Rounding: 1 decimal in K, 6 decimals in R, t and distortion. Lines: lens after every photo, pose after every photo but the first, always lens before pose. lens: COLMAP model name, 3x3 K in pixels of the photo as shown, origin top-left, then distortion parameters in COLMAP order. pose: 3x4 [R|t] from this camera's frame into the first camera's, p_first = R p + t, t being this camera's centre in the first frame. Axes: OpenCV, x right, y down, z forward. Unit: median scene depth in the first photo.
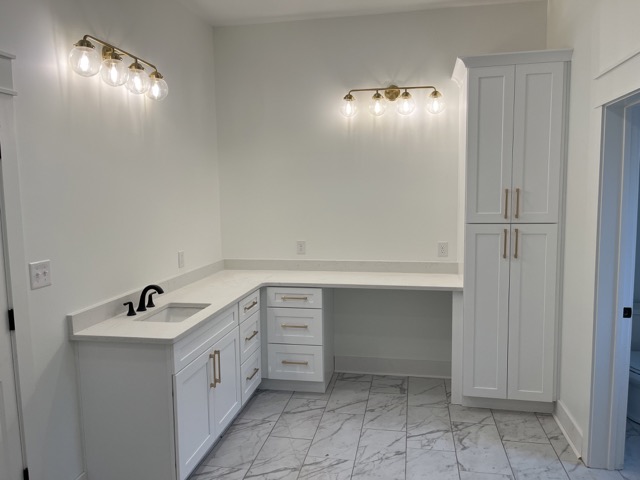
lens RADIAL K [[484.4, 0, 319.9], [0, 484.4, 240.2], [0, 0, 1]] dist [0.045949, 0.001739]
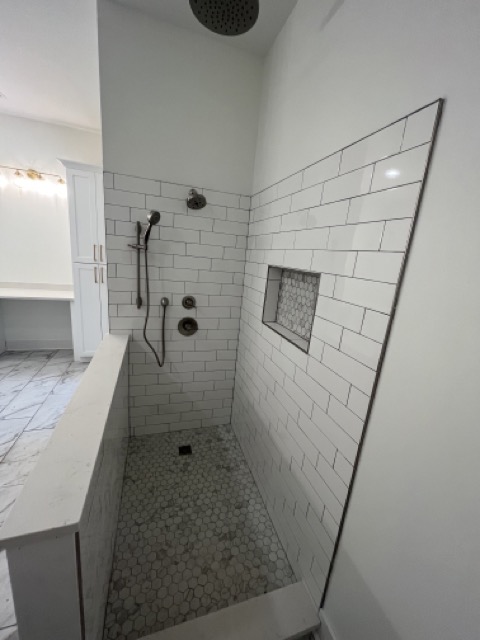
lens RADIAL K [[261.0, 0, 240.4], [0, 261.0, 319.0], [0, 0, 1]] dist [-0.000208, -0.000070]
pose [[0.872628, -0.023925, 0.487799, 0.350967], [-0.054635, 0.987748, 0.146182, -0.002259], [-0.485320, -0.154213, 0.860630, -0.133942]]
